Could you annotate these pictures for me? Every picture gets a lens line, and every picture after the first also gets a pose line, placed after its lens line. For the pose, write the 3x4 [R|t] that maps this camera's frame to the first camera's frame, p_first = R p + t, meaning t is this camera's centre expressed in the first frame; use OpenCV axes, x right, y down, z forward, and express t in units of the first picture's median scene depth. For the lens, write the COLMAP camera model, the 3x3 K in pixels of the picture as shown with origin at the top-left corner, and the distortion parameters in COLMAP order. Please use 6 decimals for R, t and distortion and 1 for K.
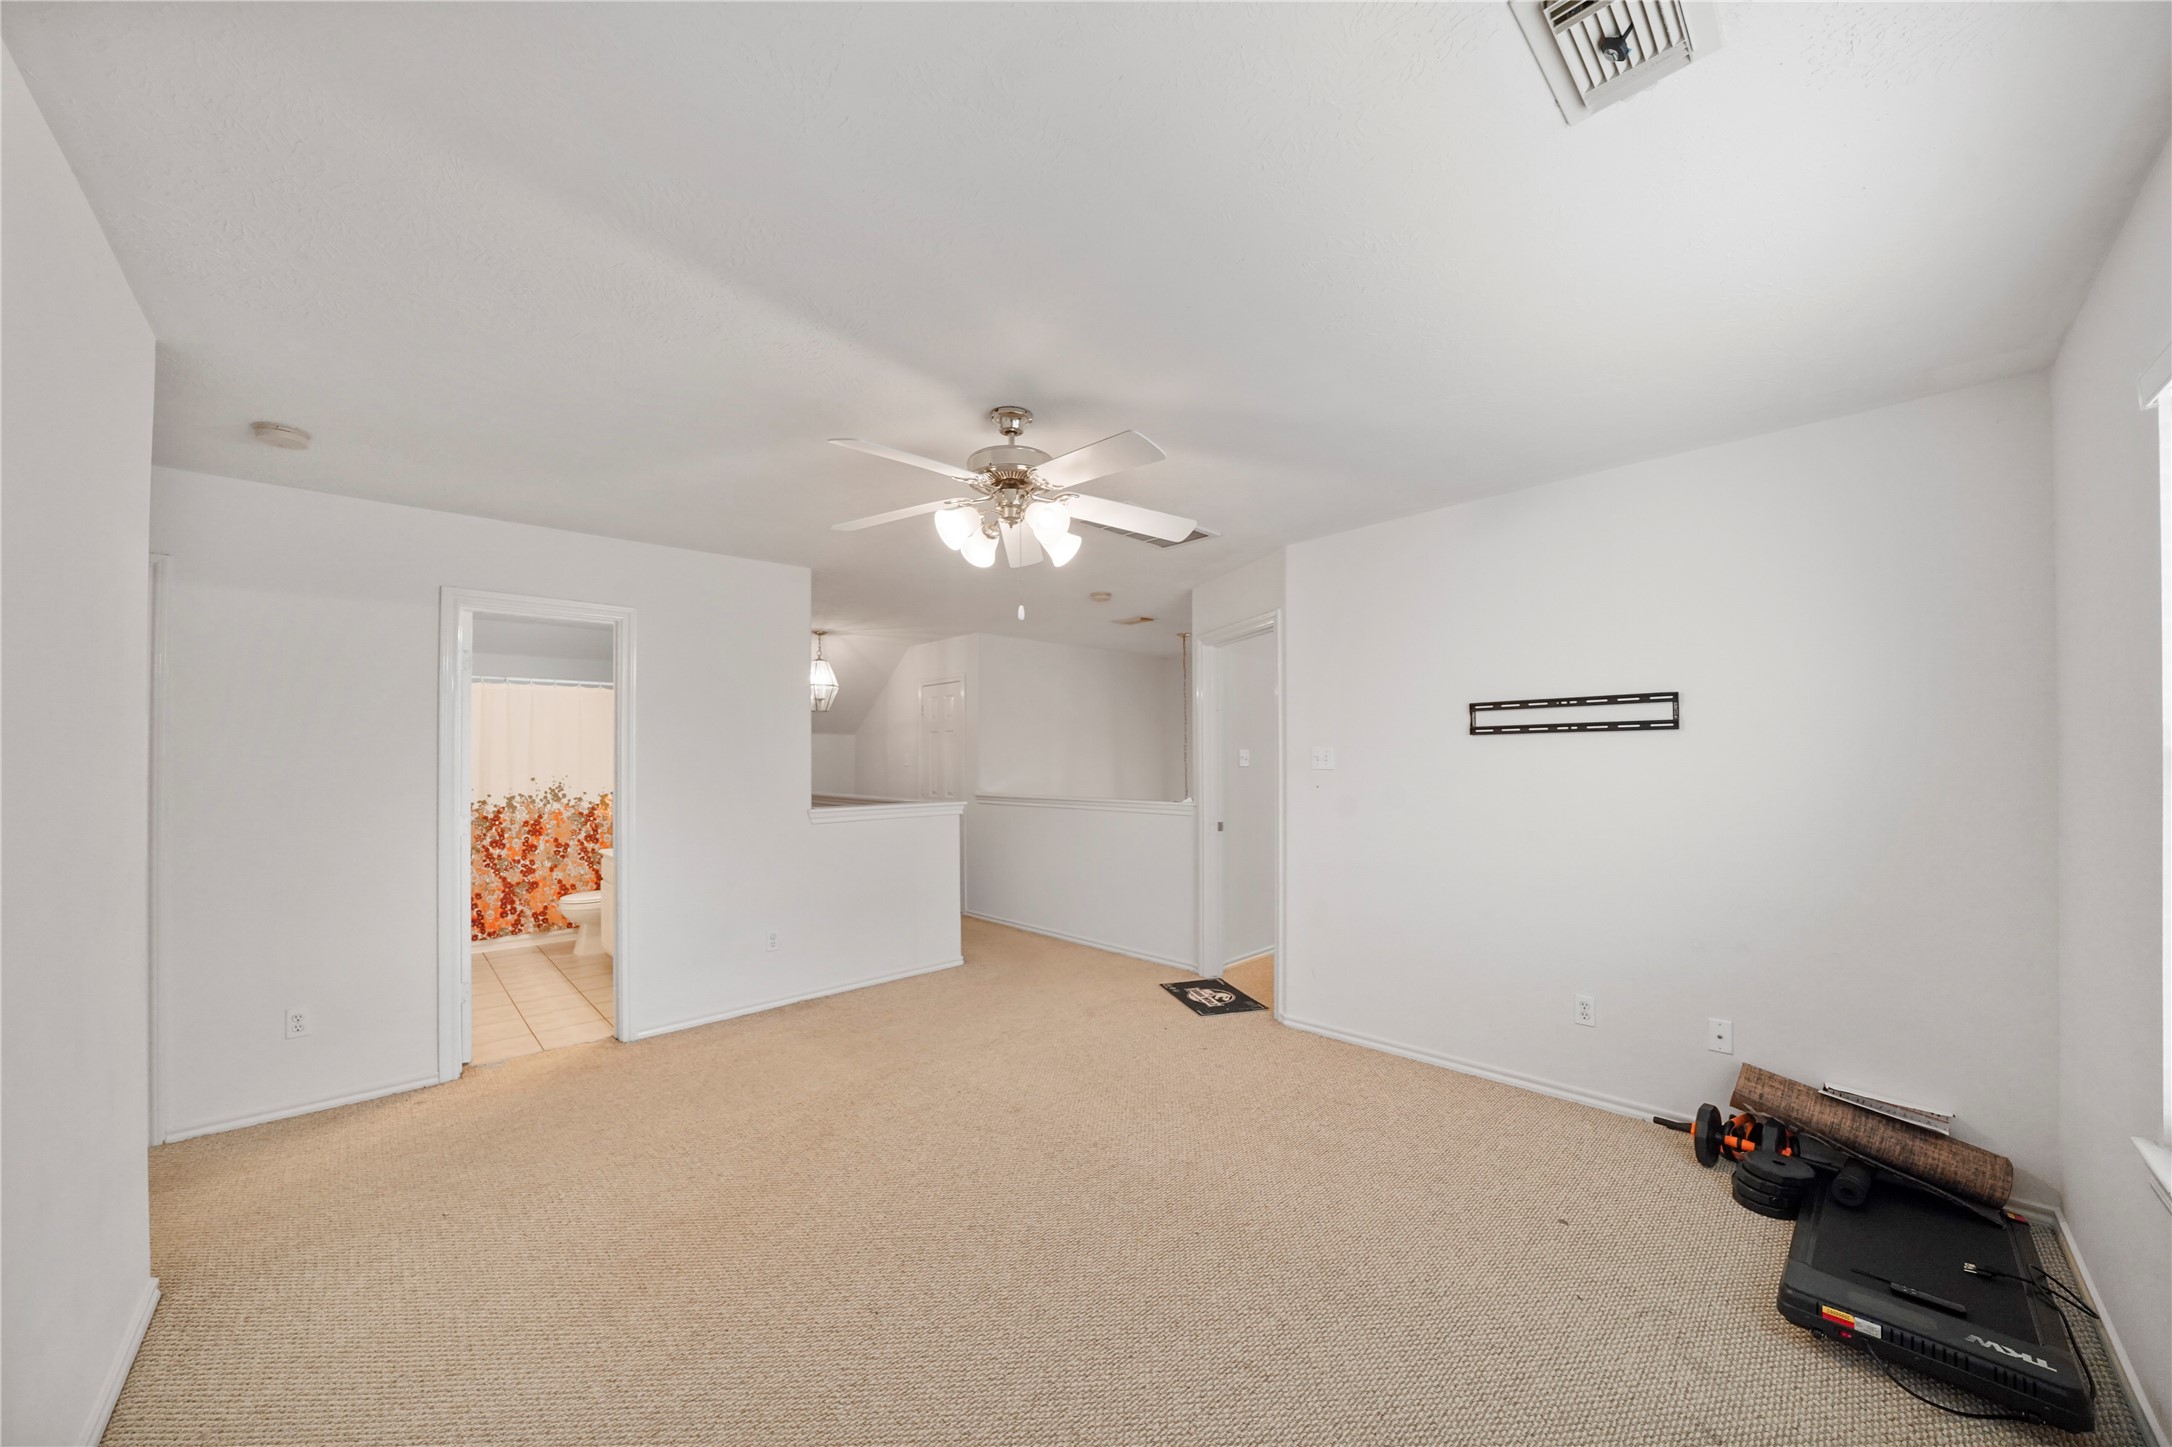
lens RADIAL K [[767.9, 0, 1084.0], [0, 767.9, 753.2], [0, 0, 1]] dist [-0.026557, 0.000206]
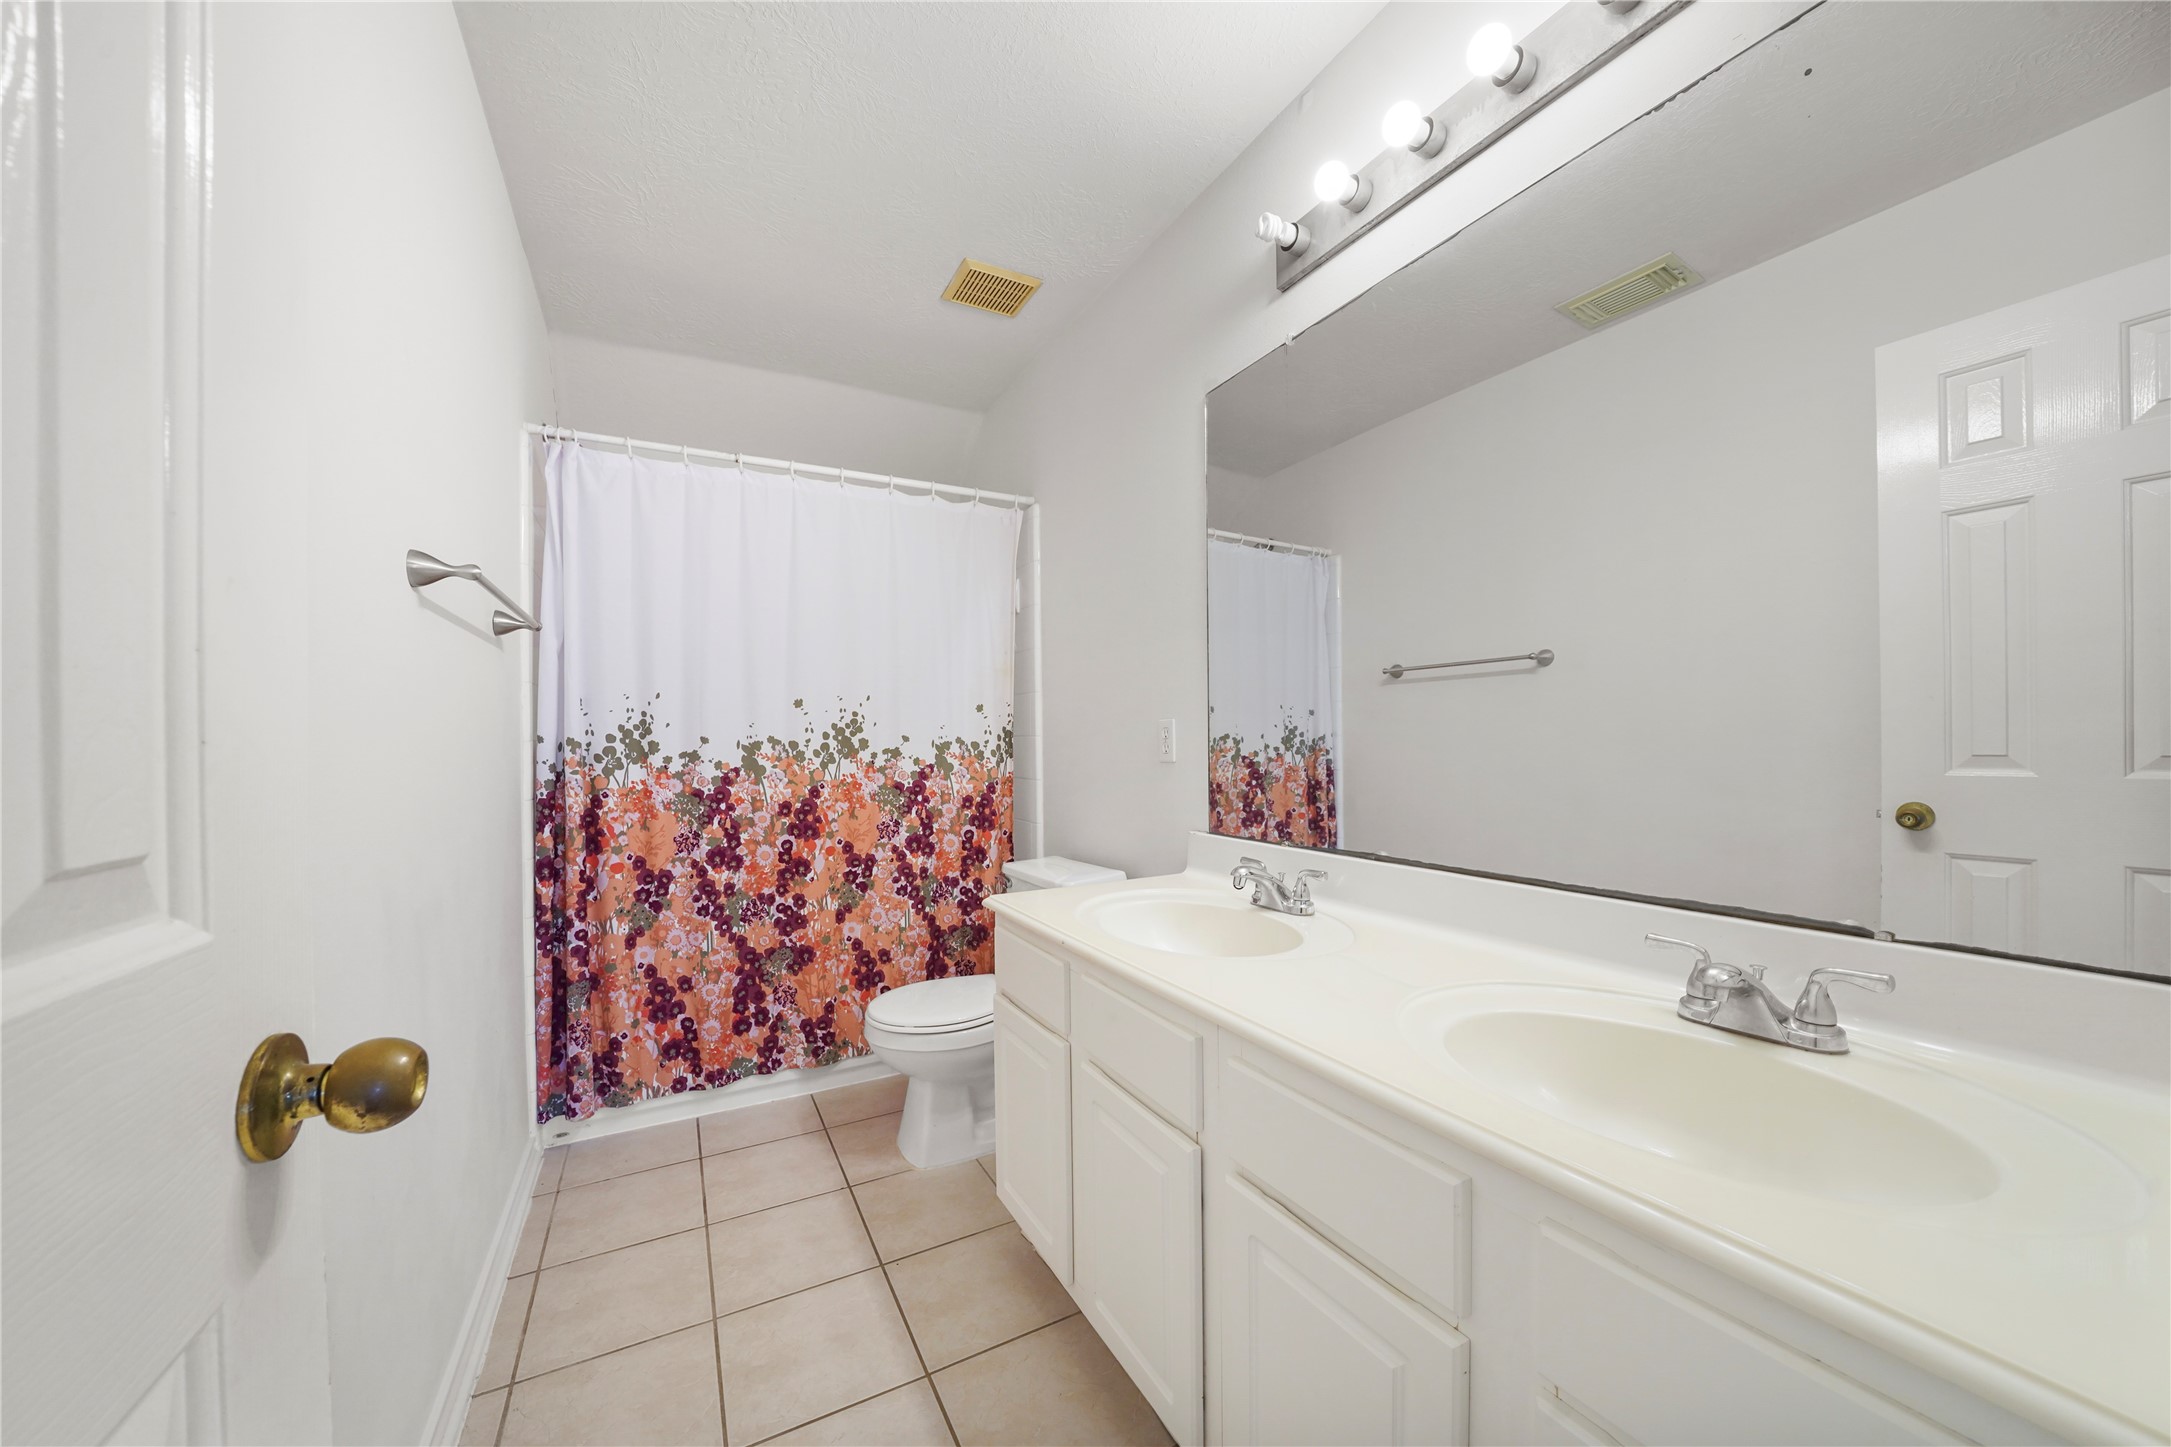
lens RADIAL K [[767.5, 0, 1083.5], [0, 767.5, 753.2], [0, 0, 1]] dist [-0.026557, 0.000206]
pose [[0.964146, 0.001007, -0.265372, -0.467261], [0.005946, 0.999660, 0.025397, 0.052730], [0.265307, -0.026065, 0.963812, 0.638476]]
